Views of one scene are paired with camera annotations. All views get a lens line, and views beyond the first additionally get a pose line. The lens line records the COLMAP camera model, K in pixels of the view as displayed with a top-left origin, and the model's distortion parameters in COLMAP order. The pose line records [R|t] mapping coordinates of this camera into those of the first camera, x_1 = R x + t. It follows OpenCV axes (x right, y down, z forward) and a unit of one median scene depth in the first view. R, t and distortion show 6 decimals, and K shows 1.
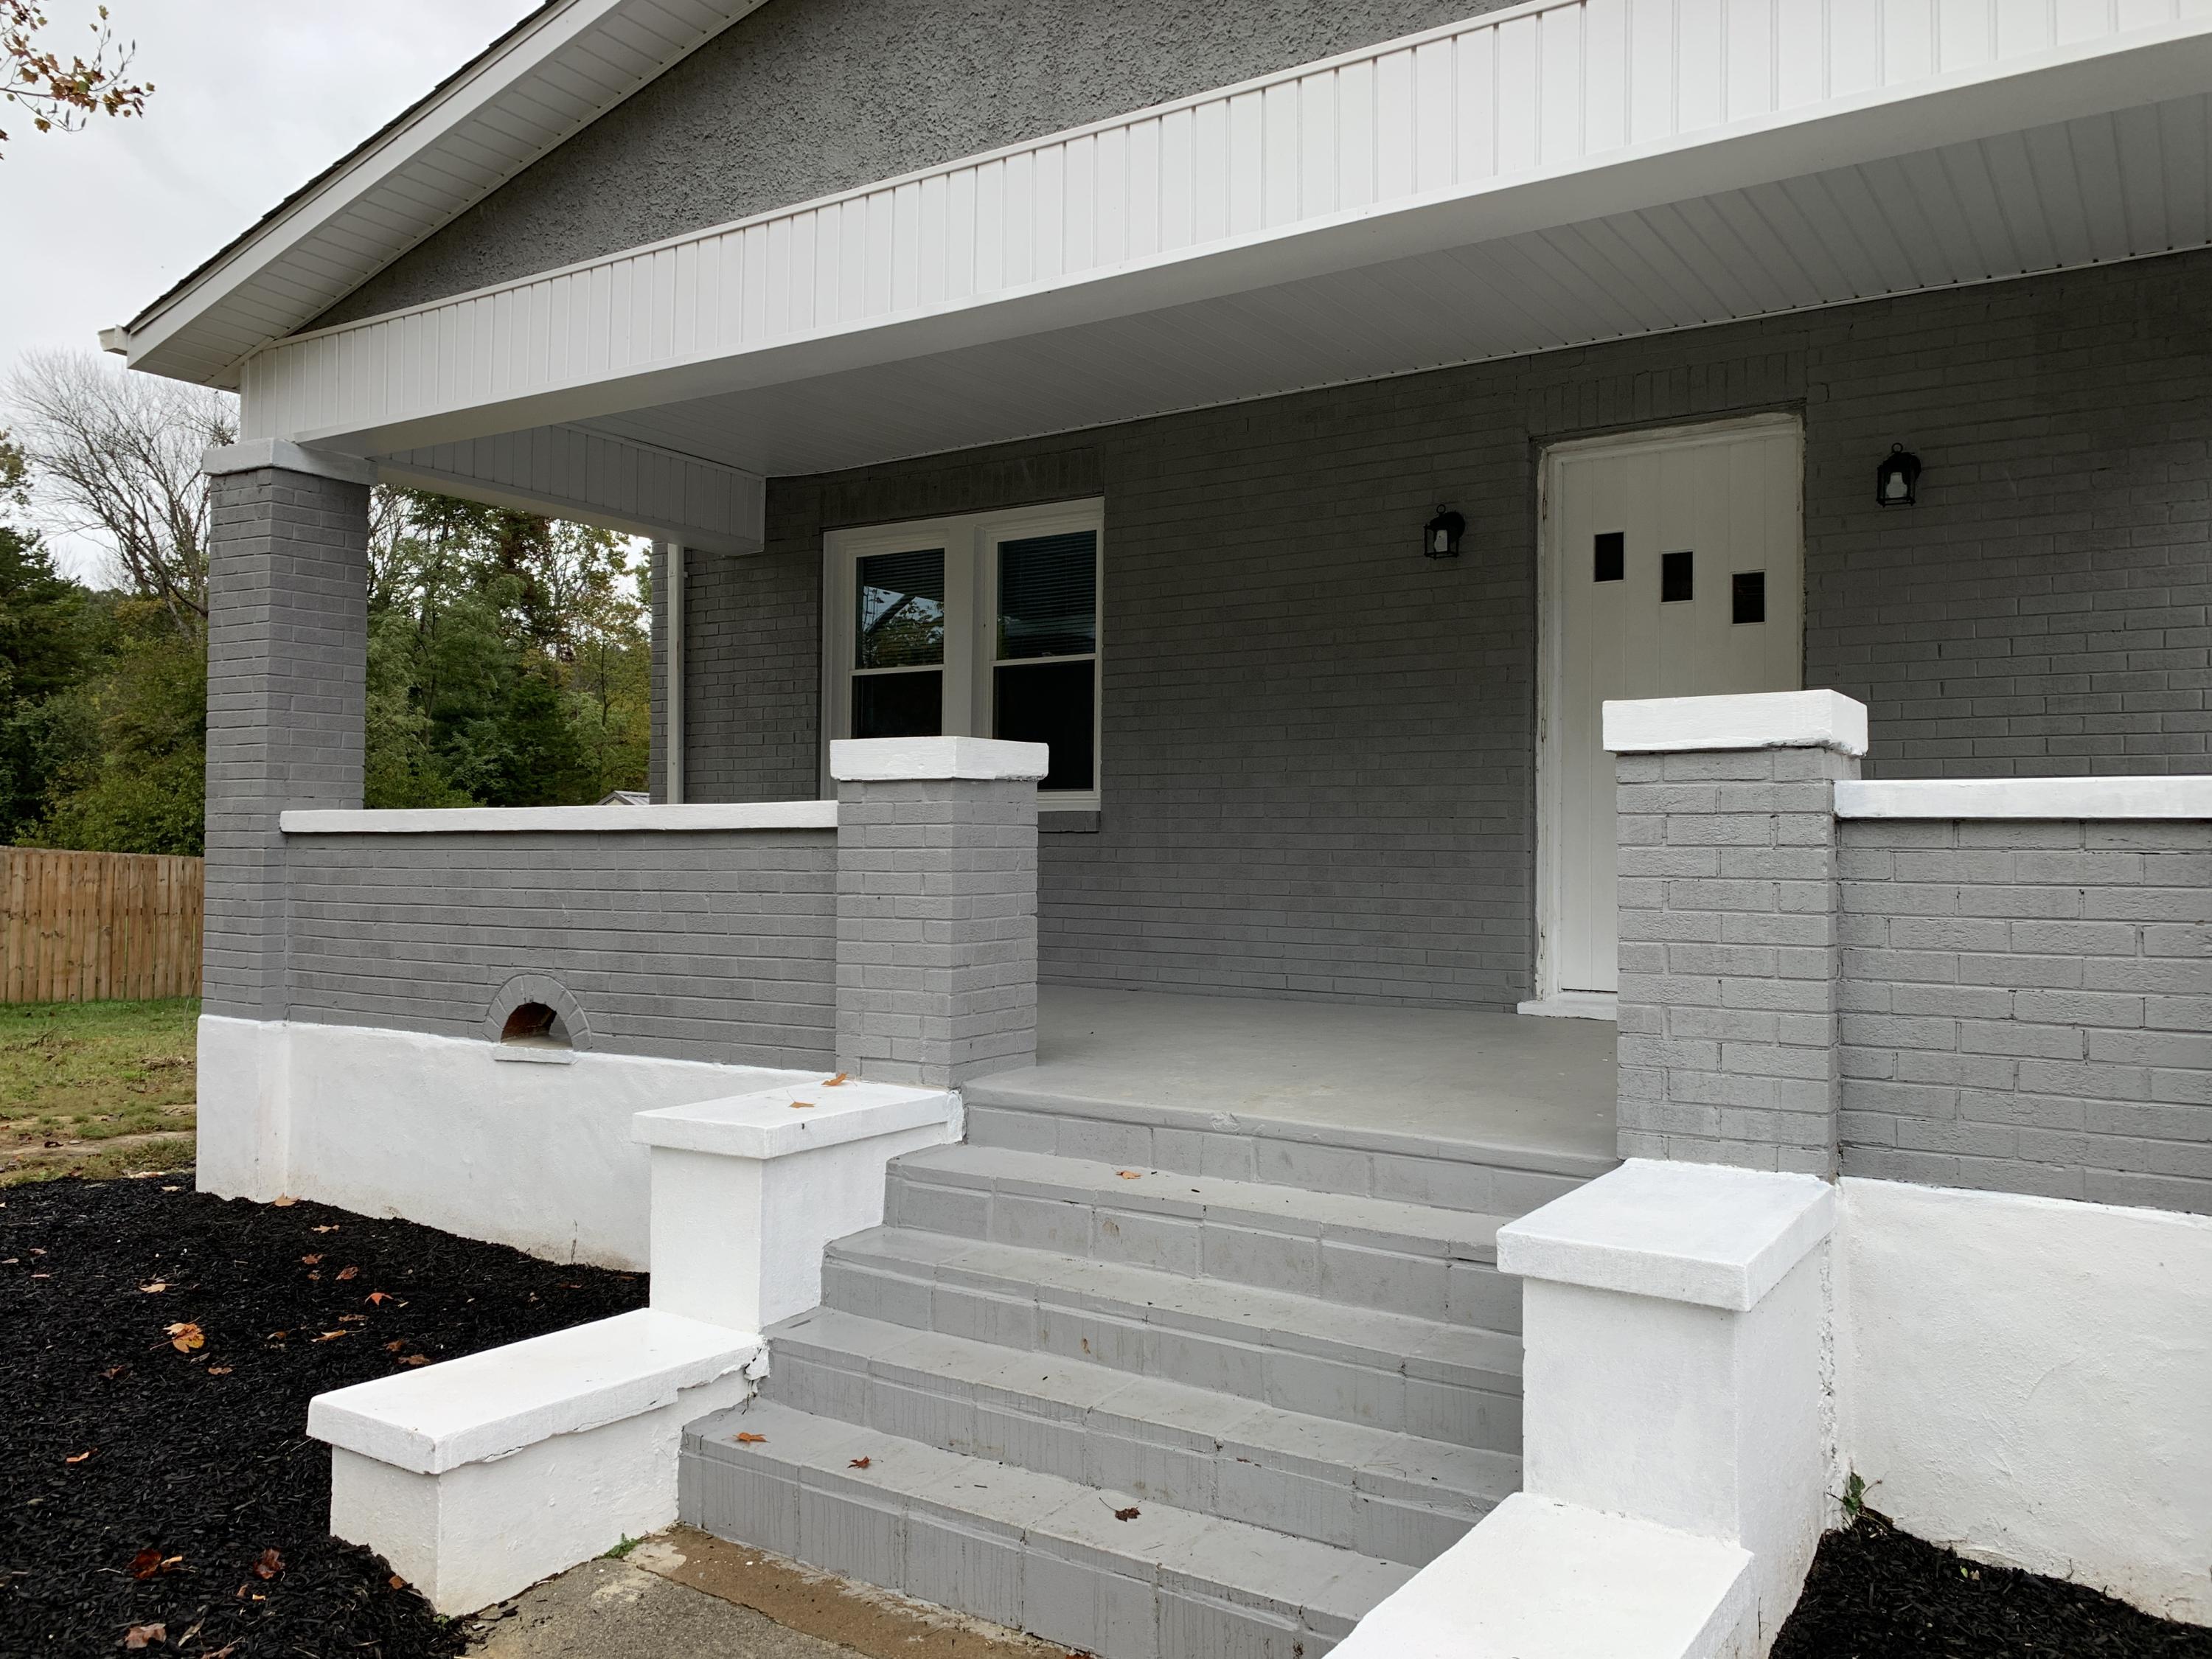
lens RADIAL K [[1692.8, 0, 1085.3], [0, 1692.8, 813.2], [0, 0, 1]] dist [0.016526, -0.015821]
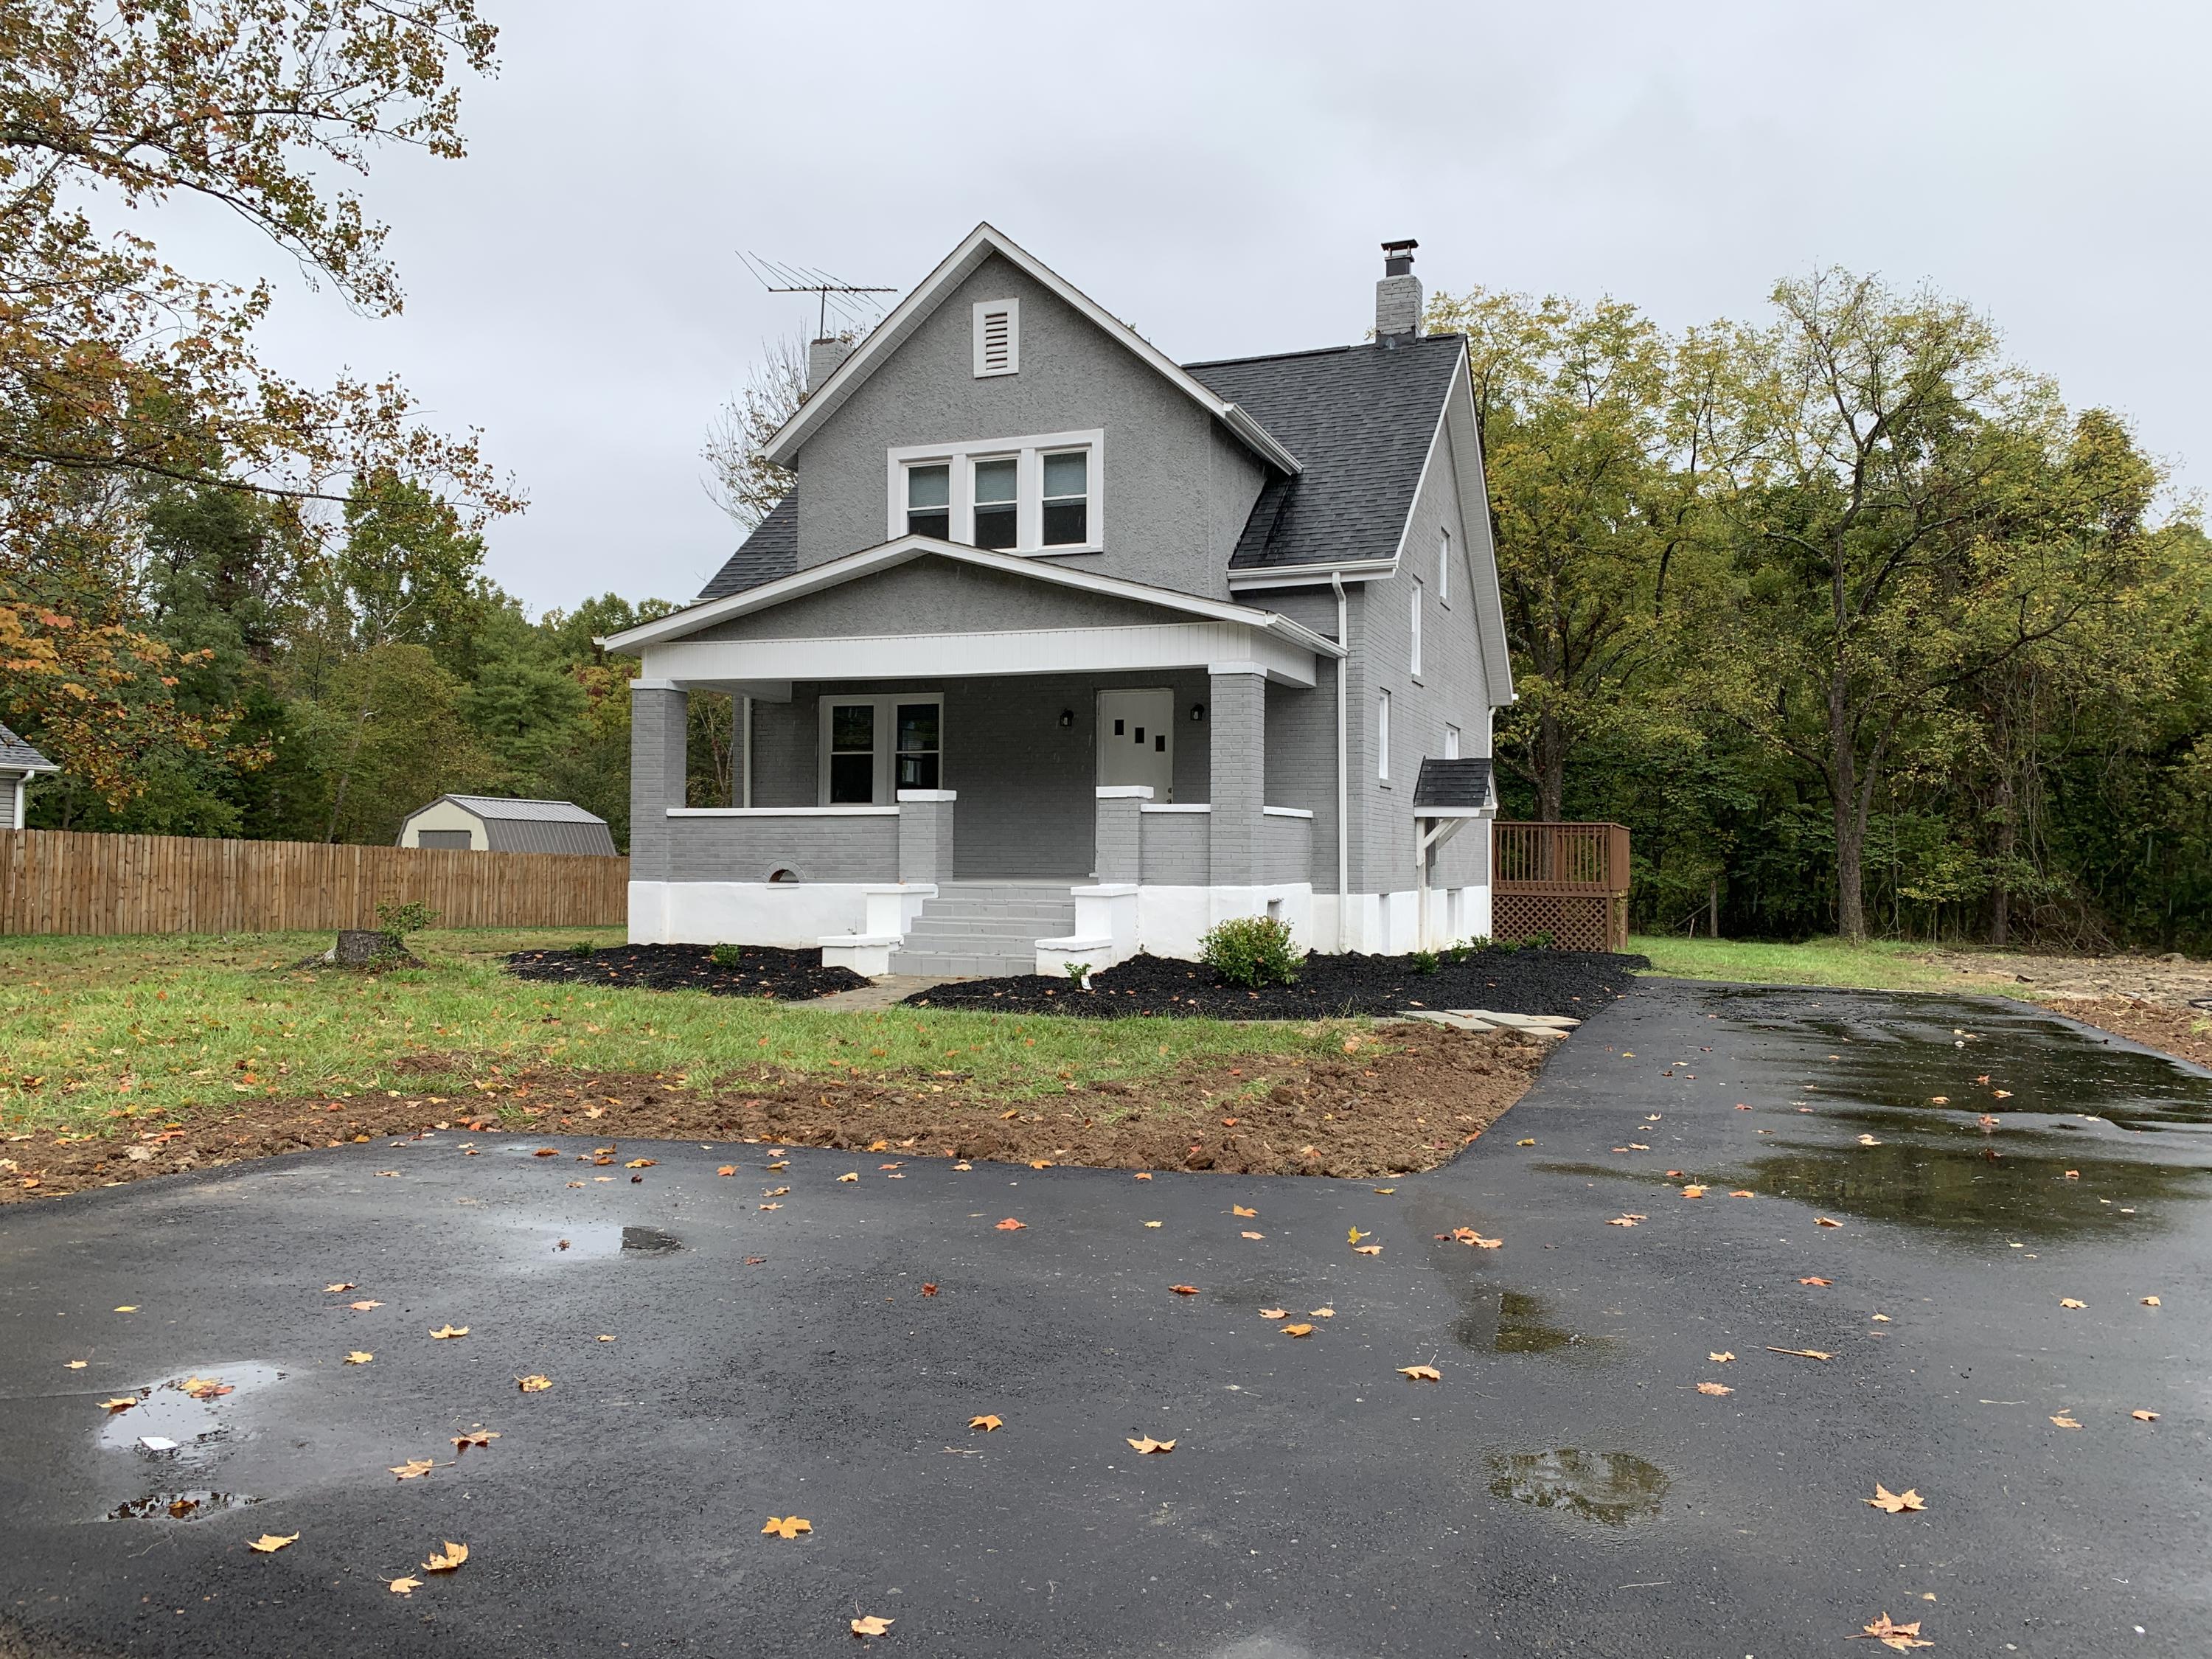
lens RADIAL K [[1692.8, 0, 1119.1], [0, 1692.8, 823.8], [0, 0, 1]] dist [0.016526, -0.015821]
pose [[0.973173, 0.001707, 0.230068, -0.461694], [-0.003027, 0.999981, 0.005387, 0.007207], [-0.230054, -0.005938, 0.973160, -2.325619]]
